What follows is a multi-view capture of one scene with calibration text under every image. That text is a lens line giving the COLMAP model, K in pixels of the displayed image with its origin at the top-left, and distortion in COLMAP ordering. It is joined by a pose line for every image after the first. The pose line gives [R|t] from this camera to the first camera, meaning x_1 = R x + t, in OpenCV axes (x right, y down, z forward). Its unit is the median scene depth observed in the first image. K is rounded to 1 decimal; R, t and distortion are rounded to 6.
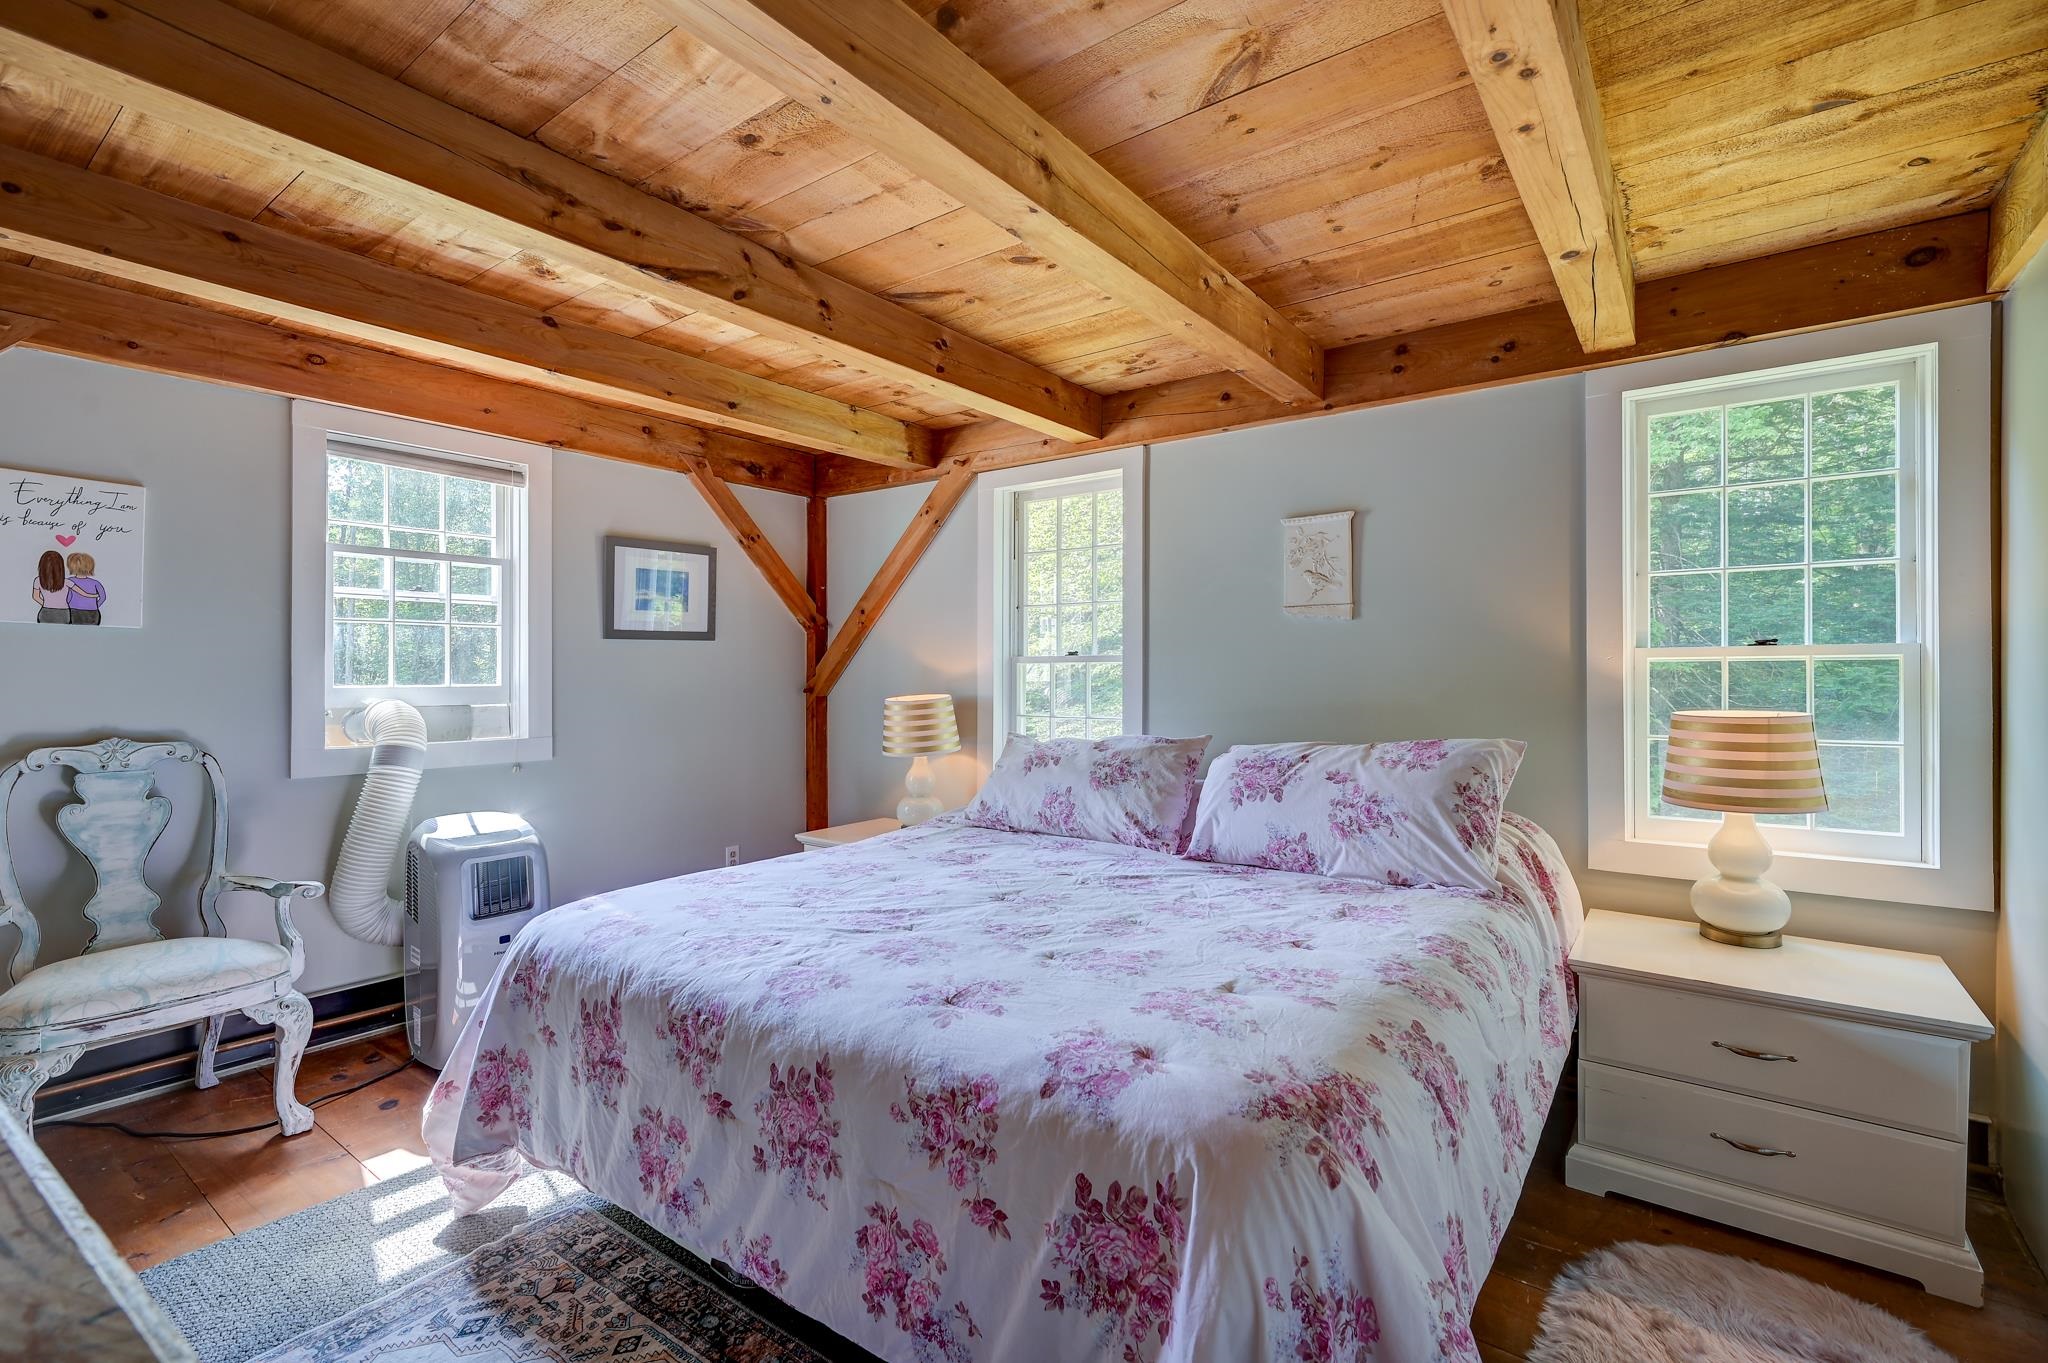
lens RADIAL K [[929.3, 0, 1015.4], [0, 929.3, 673.3], [0, 0, 1]] dist [0.004704, 0.000687]
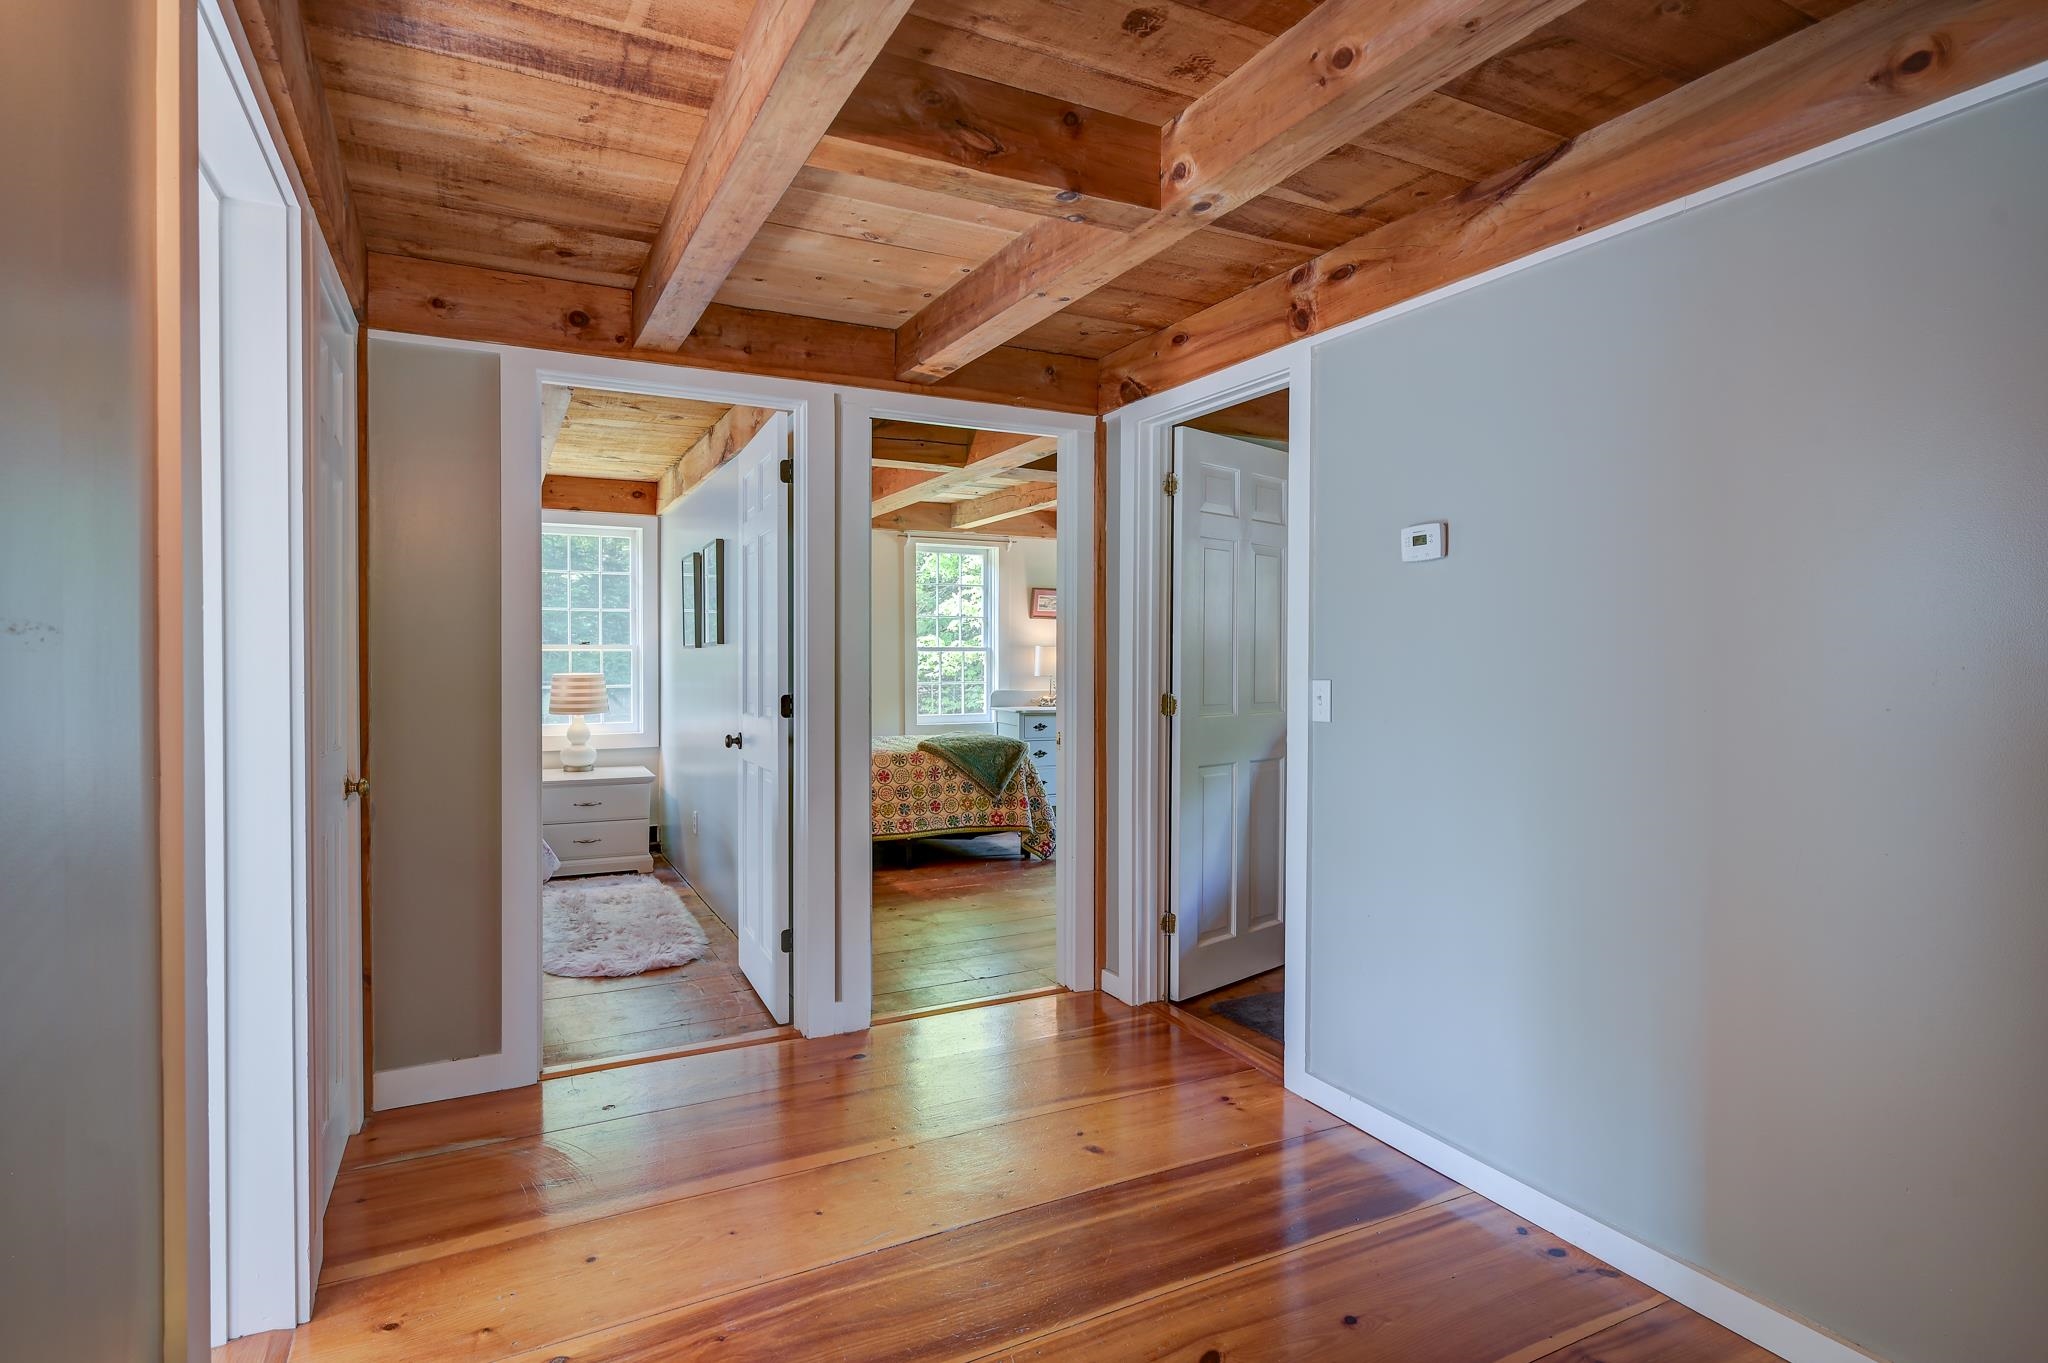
lens RADIAL K [[1035.1, 0, 1022.6], [0, 1035.1, 679.2], [0, 0, 1]] dist [0.000041, 0.000695]
pose [[0.450160, -0.011258, 0.892877, -1.051541], [-0.002941, 0.999896, 0.014090, 0.016540], [-0.892943, -0.008969, 0.450080, -1.176038]]
